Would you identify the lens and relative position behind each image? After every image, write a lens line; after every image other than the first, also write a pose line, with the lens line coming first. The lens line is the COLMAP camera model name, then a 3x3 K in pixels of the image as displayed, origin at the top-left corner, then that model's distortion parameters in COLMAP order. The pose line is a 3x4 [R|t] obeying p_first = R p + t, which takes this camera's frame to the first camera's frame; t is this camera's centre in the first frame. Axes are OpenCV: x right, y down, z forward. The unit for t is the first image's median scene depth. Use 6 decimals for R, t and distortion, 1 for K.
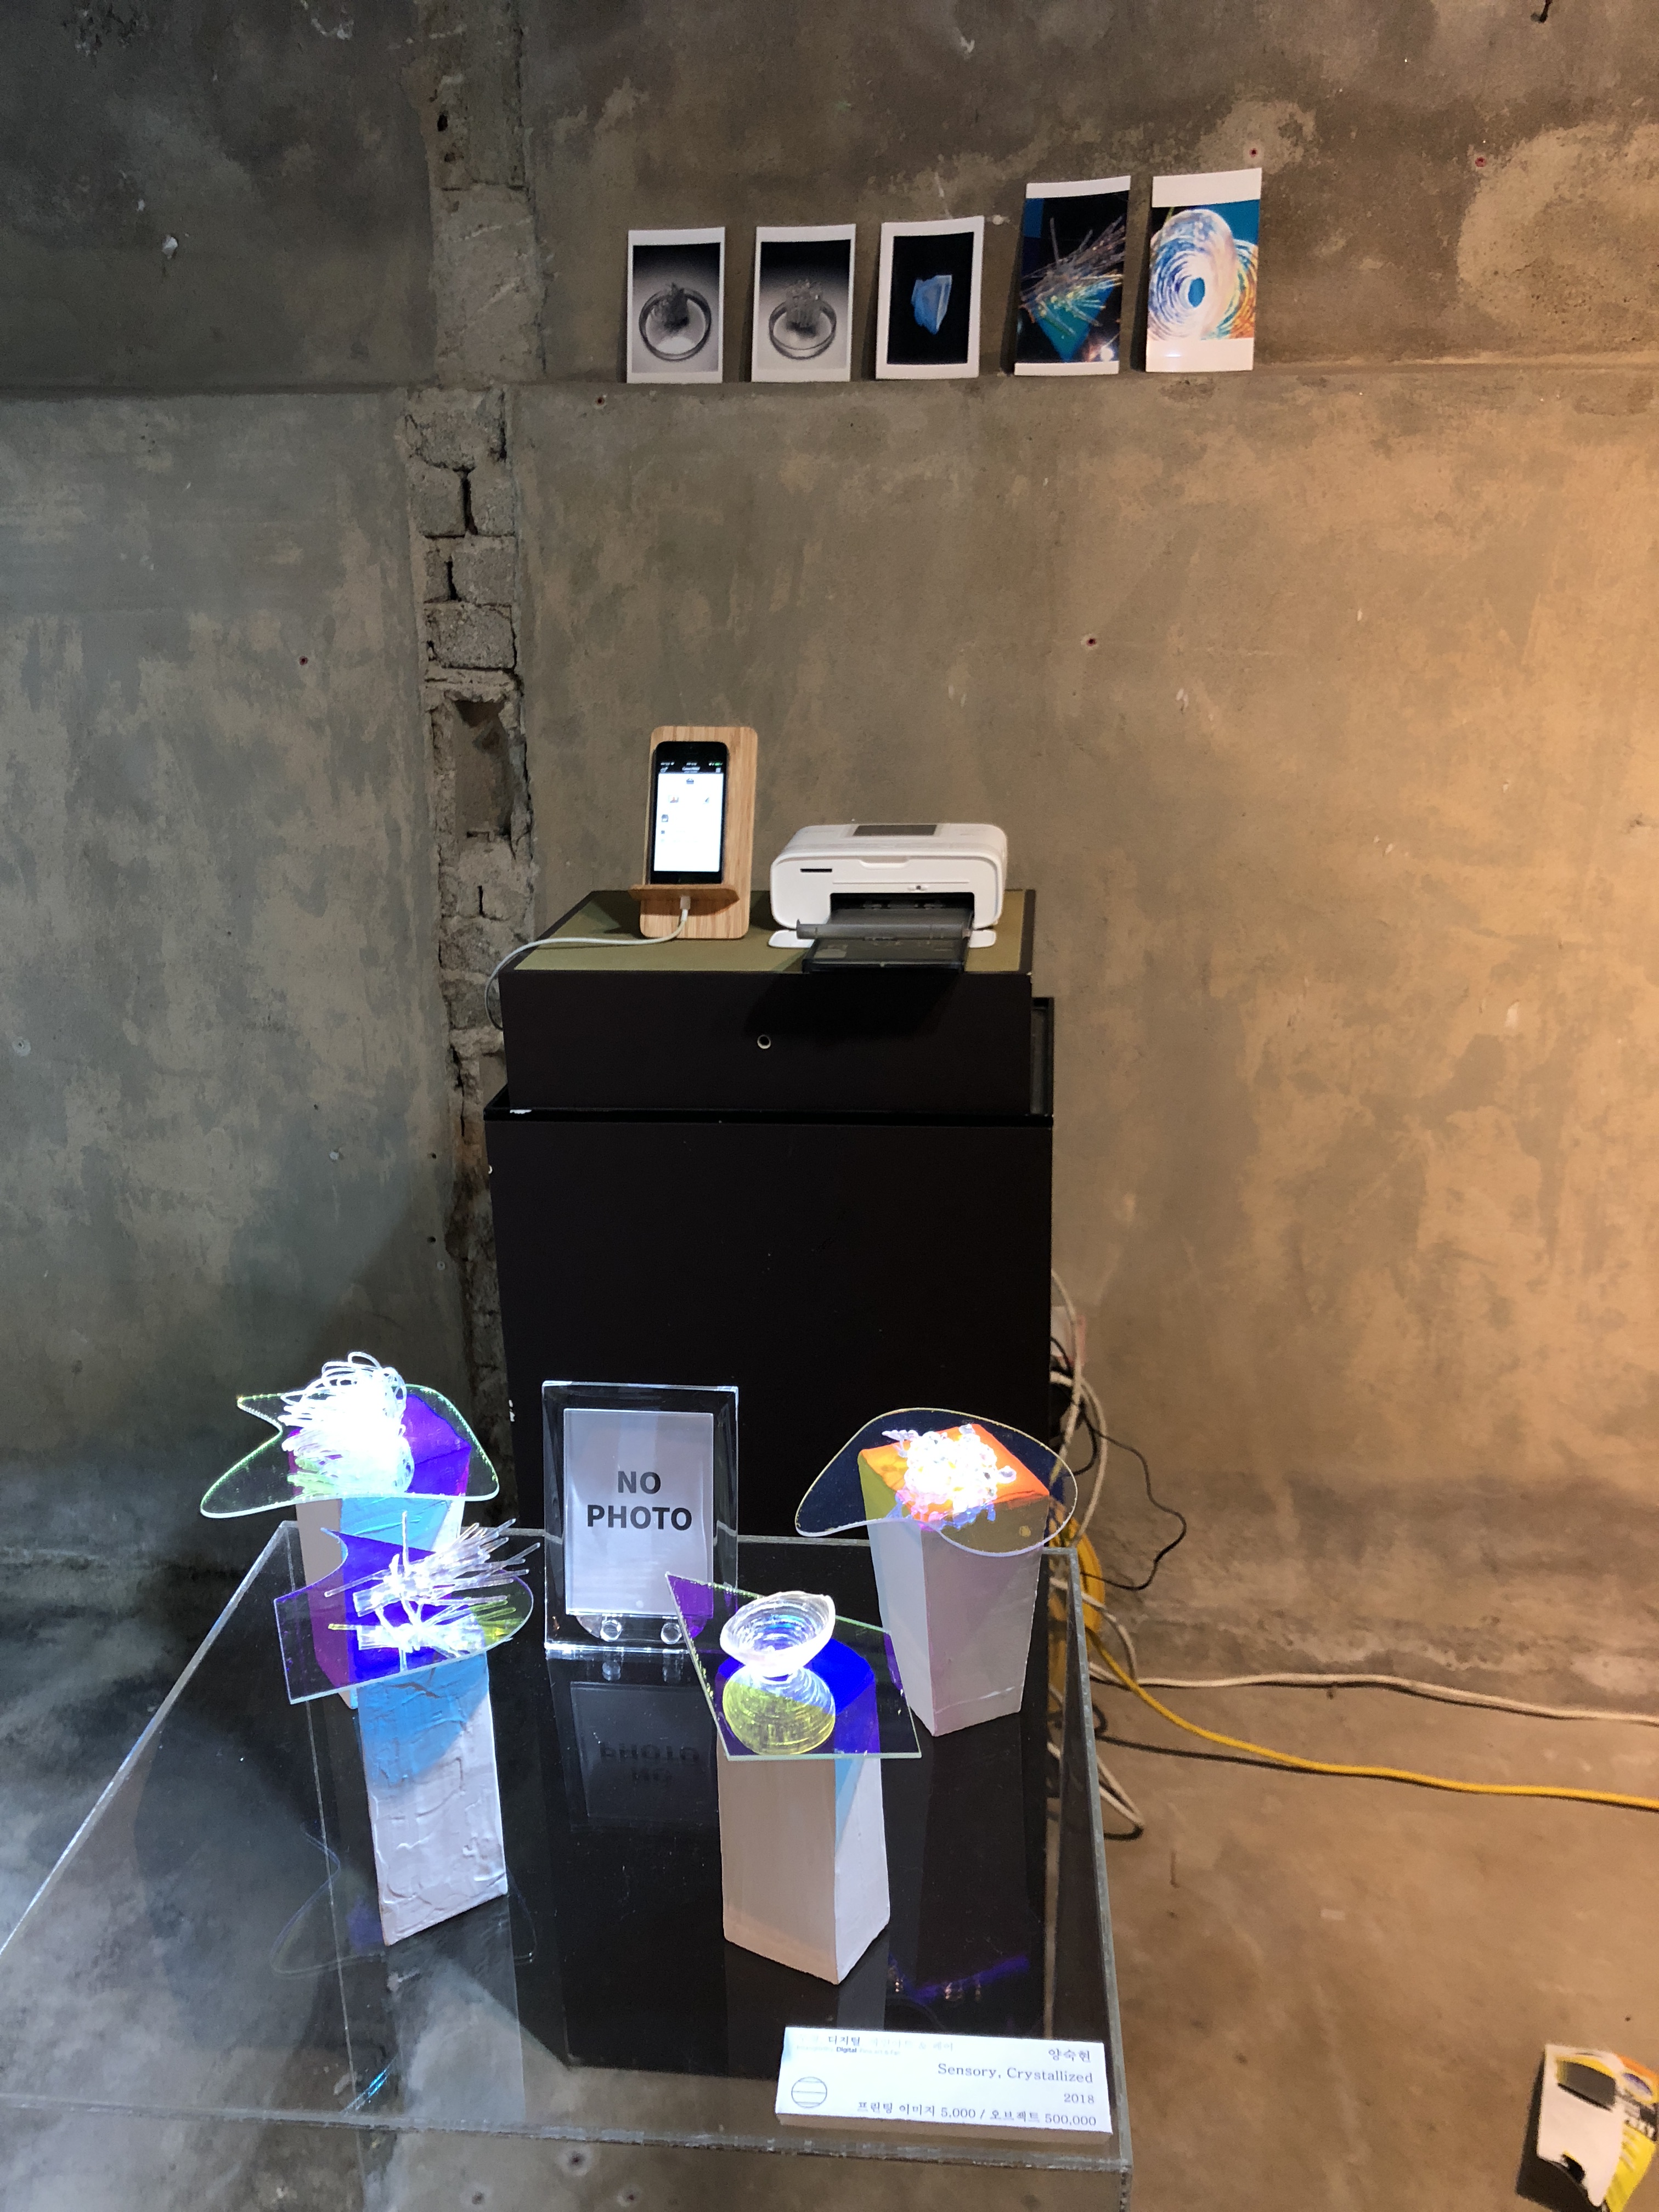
lens RADIAL K [[1819.0, 0, 829.5], [0, 1819.0, 1106.0], [0, 0, 1]] dist [0.047337, 0.005152]
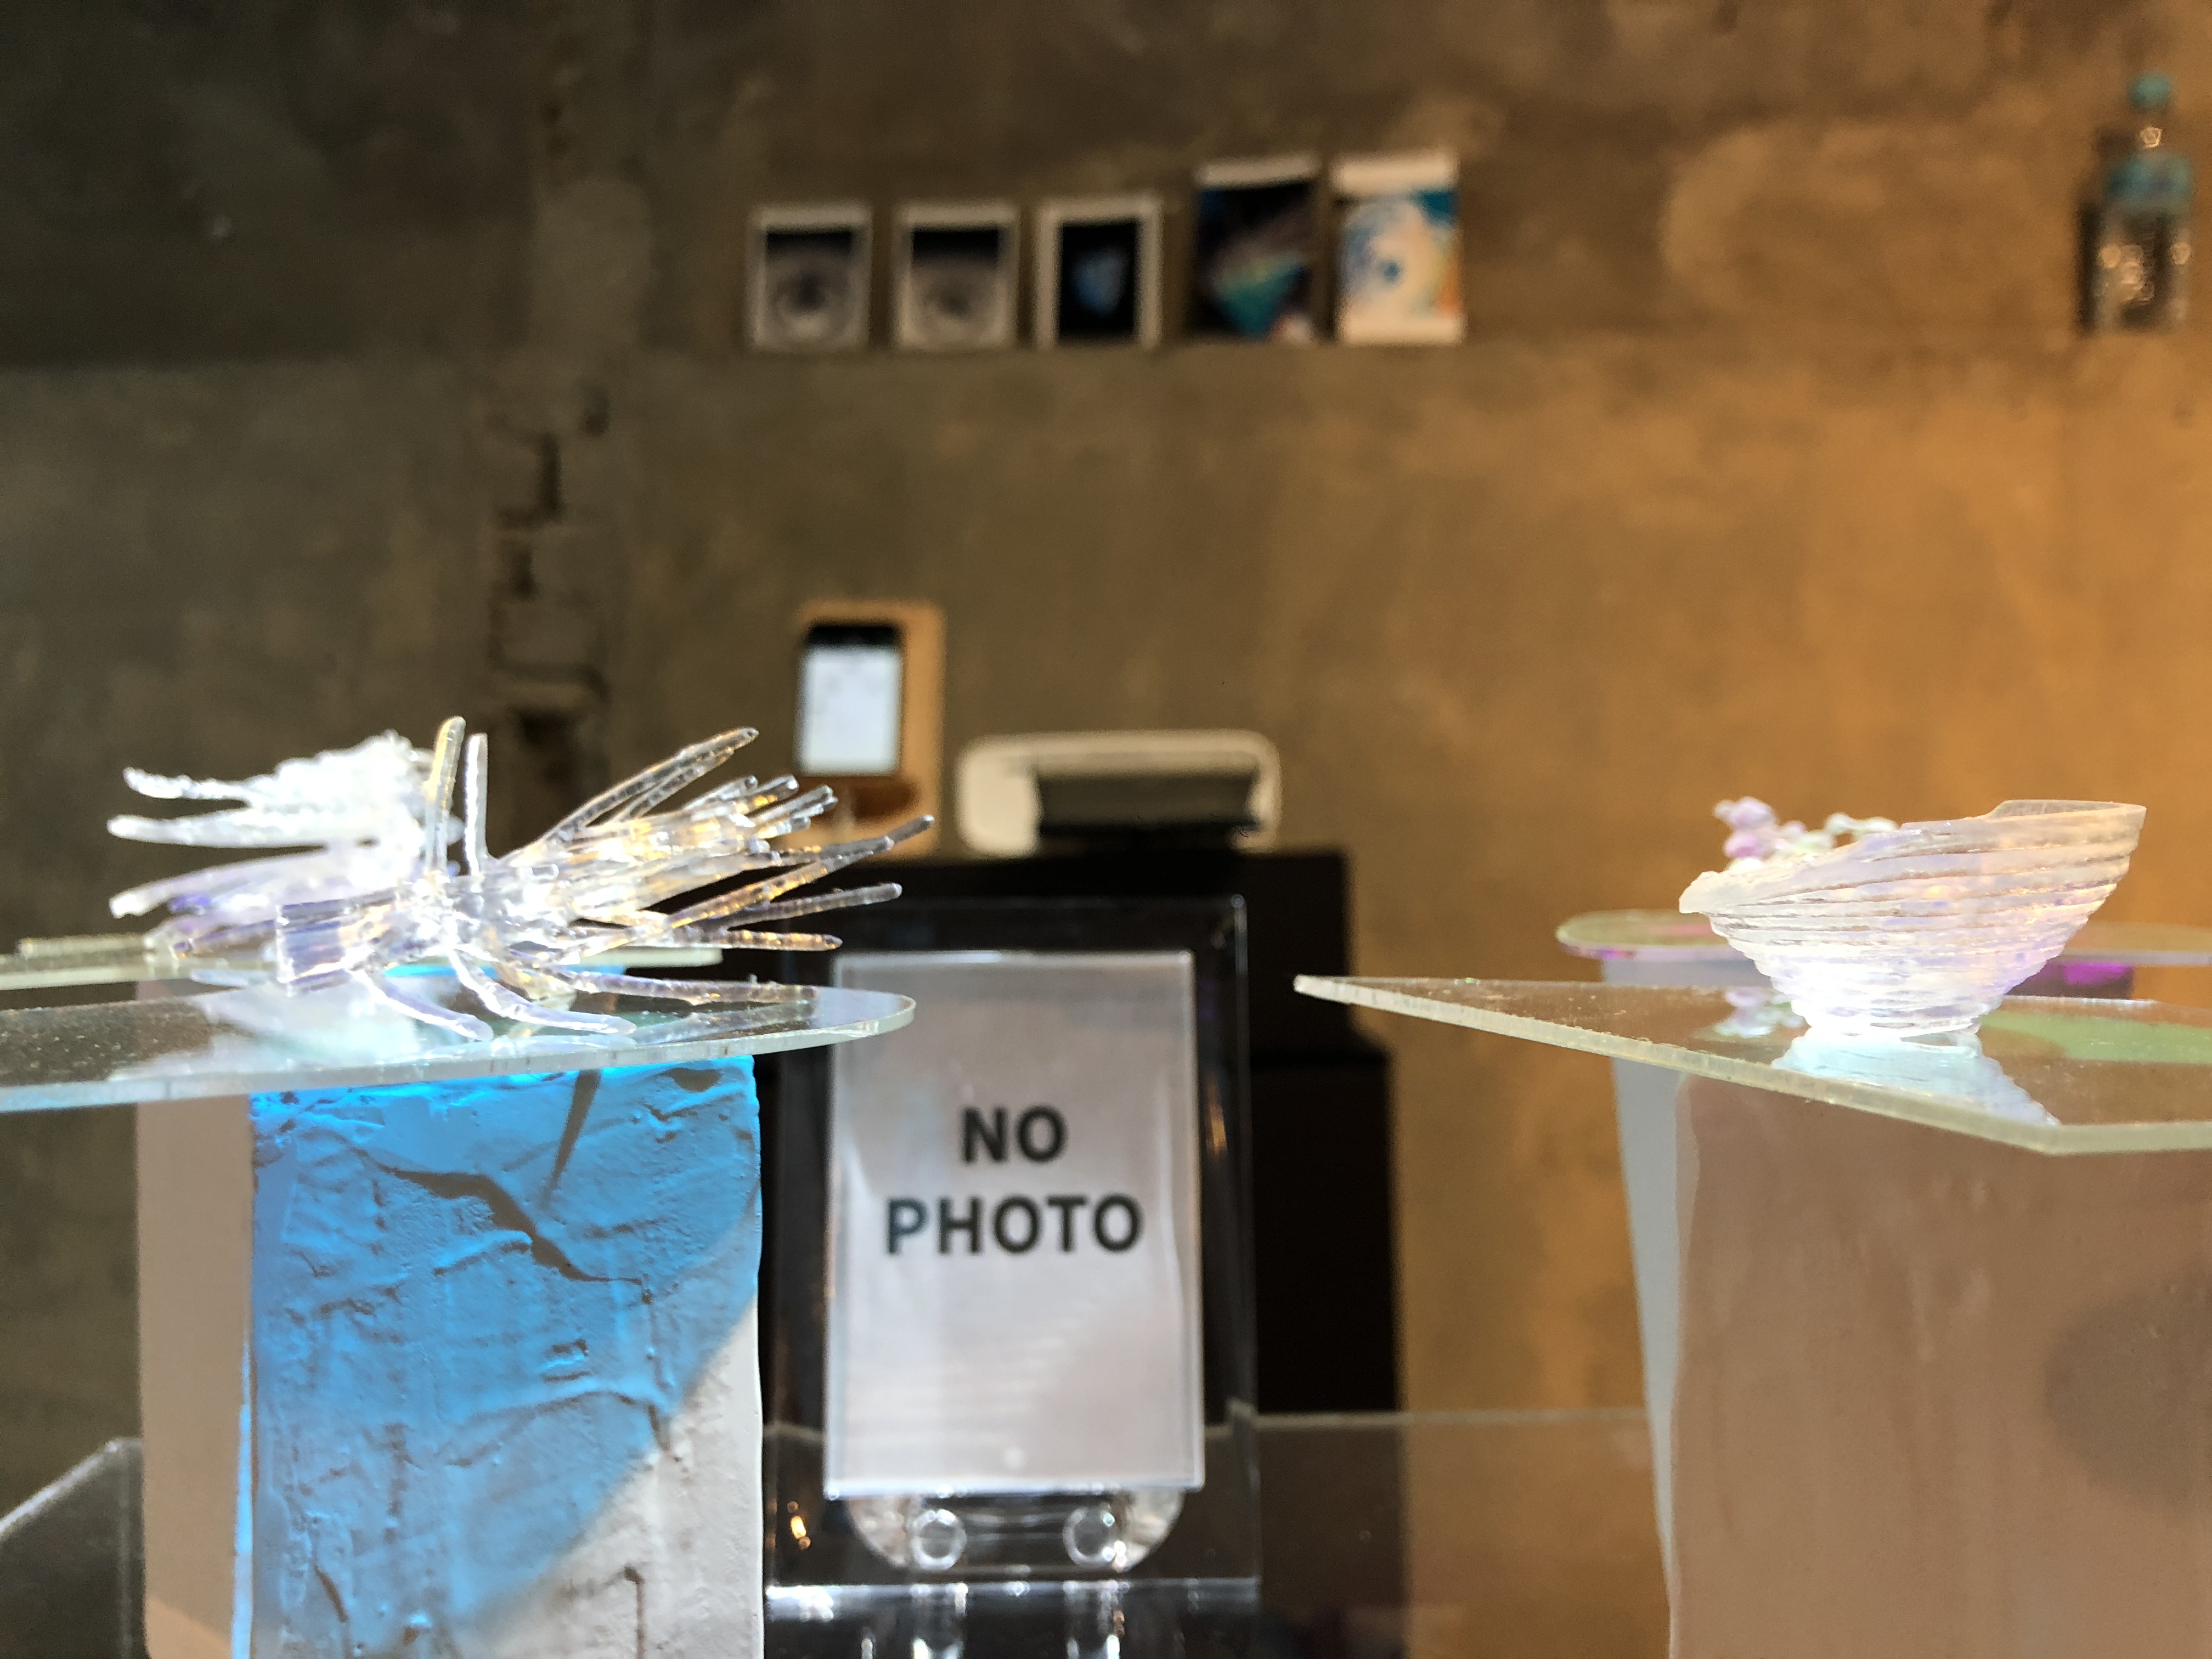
lens RADIAL K [[1867.8, 0, 1106.0], [0, 1867.8, 829.5], [0, 0, 1]] dist [0.010417, 0.003506]
pose [[0.992032, 0.006249, 0.125832, -0.056127], [0.034929, 0.945974, -0.322355, 0.113659], [-0.121048, 0.324181, 0.938218, 0.234607]]
